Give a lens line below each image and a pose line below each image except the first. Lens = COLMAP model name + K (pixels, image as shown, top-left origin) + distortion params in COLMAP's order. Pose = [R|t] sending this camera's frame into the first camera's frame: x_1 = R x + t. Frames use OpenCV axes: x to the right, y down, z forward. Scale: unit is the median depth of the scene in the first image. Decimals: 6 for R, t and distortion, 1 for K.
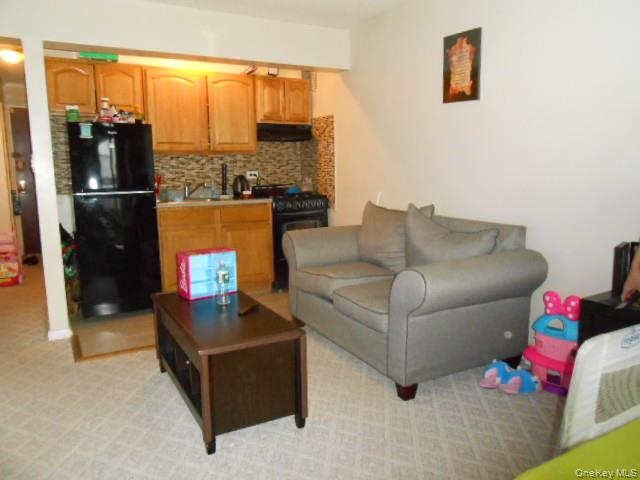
lens RADIAL K [[501.6, 0, 321.0], [0, 501.6, 240.1], [0, 0, 1]] dist [-0.038563, 0.047178]
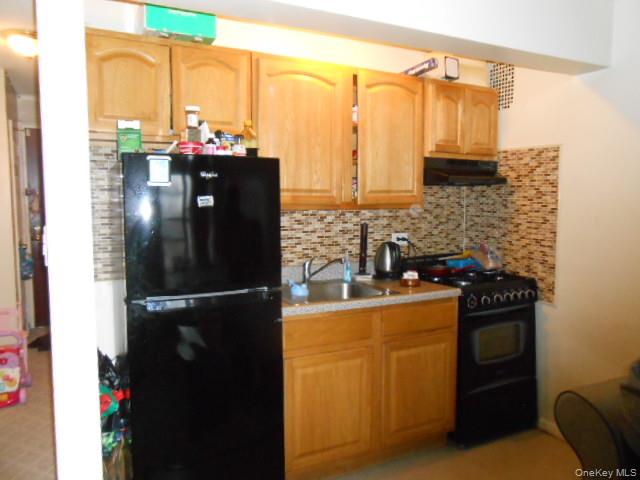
lens RADIAL K [[501.6, 0, 320.2], [0, 501.6, 238.5], [0, 0, 1]] dist [-0.038563, 0.047178]
pose [[0.999386, 0.018814, -0.029555, -0.233376], [-0.020466, 0.998186, -0.056620, -0.101024], [0.028436, 0.057190, 0.997958, 0.407892]]
